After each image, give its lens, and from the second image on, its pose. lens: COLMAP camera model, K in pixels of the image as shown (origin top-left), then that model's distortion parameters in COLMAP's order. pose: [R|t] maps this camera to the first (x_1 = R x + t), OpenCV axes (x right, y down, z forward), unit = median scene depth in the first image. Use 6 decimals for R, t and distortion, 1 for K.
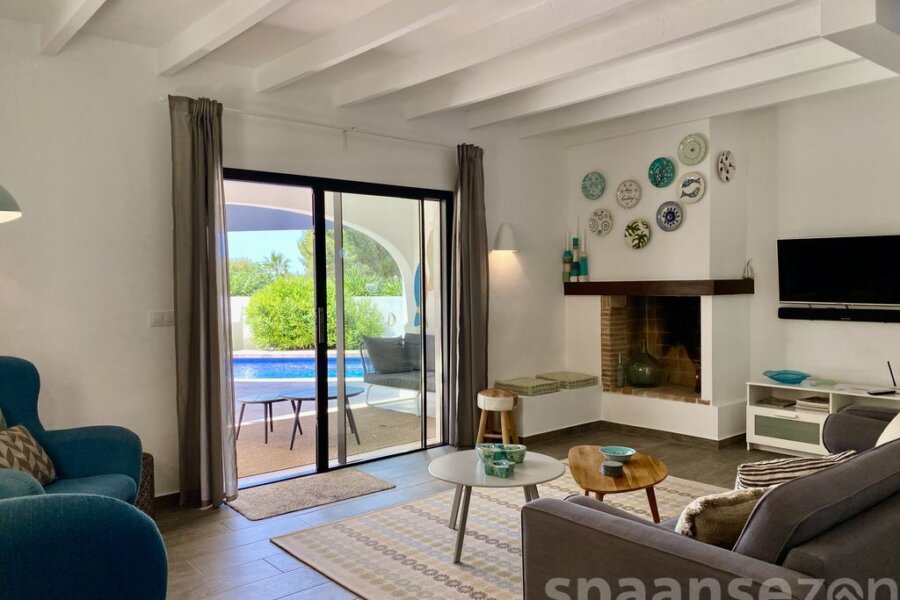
lens RADIAL K [[697.0, 0, 450.0], [0, 697.0, 300.0], [0, 0, 1]] dist [0.071919, -0.128581]
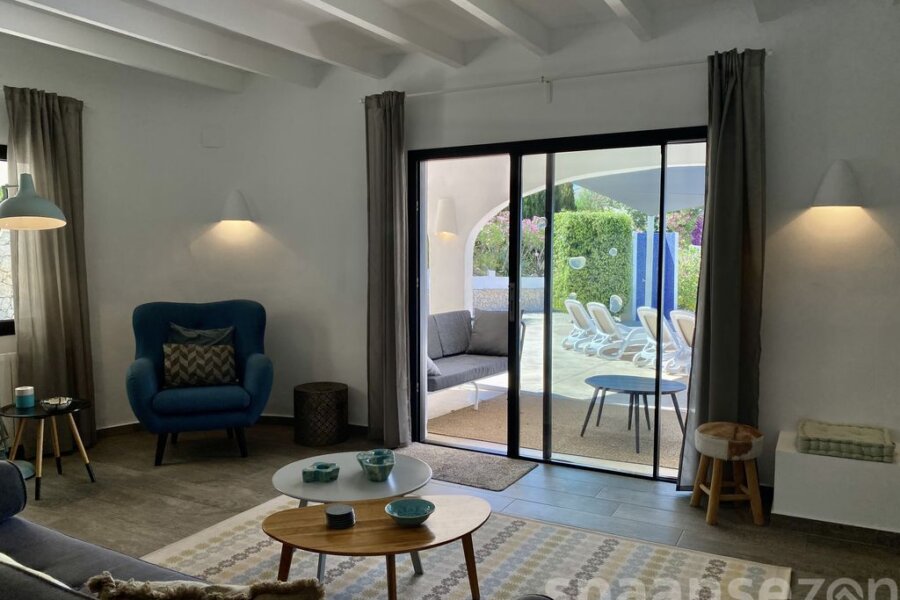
lens RADIAL K [[704.6, 0, 451.2], [0, 704.6, 273.9], [0, 0, 1]] dist [0.078273, -0.134647]
pose [[0.348737, 0.037314, -0.936477, 0.648242], [-0.037173, 0.998972, 0.025961, -0.019220], [0.936483, 0.025758, 0.349766, 0.577003]]
